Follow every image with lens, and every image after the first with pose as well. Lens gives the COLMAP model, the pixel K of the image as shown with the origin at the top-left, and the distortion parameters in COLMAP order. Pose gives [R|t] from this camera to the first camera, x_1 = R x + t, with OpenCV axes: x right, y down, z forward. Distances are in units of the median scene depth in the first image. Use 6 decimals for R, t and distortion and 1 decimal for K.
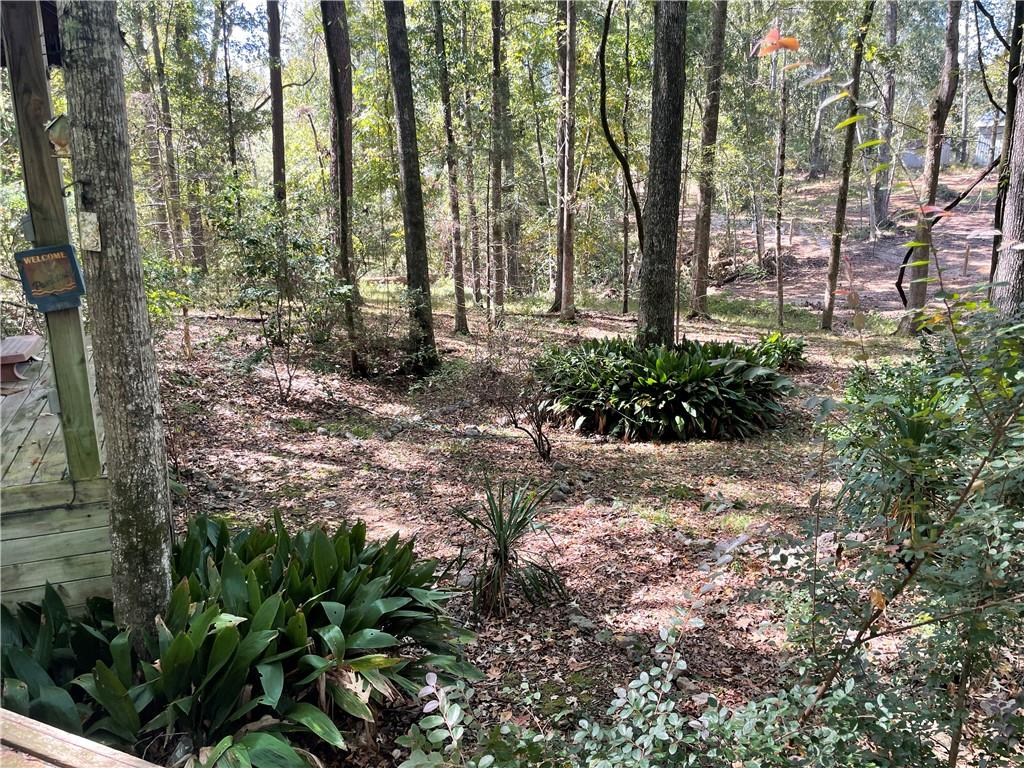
lens RADIAL K [[799.9, 0, 516.1], [0, 799.9, 379.0], [0, 0, 1]] dist [0.089353, -0.117909]
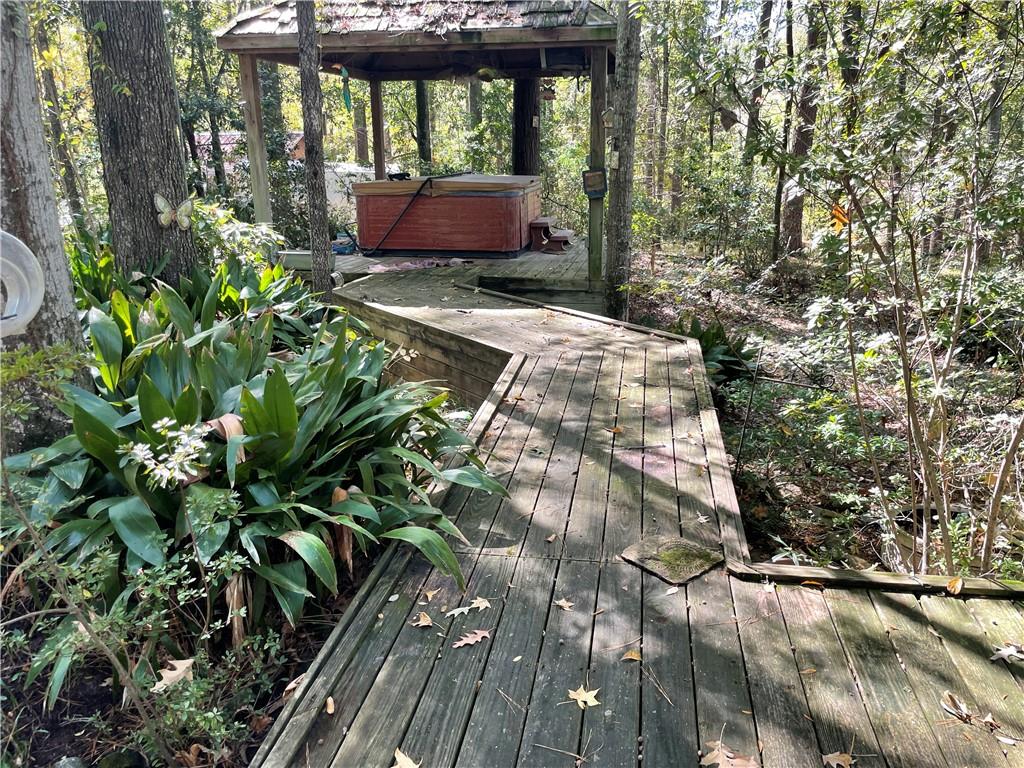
lens RADIAL K [[799.9, 0, 516.1], [0, 799.9, 379.0], [0, 0, 1]] dist [0.089353, -0.117909]
pose [[0.846057, 0.144521, -0.513128, 0.464874], [-0.124609, 0.989500, 0.073231, 0.278124], [0.518324, 0.001983, 0.855182, -1.018182]]
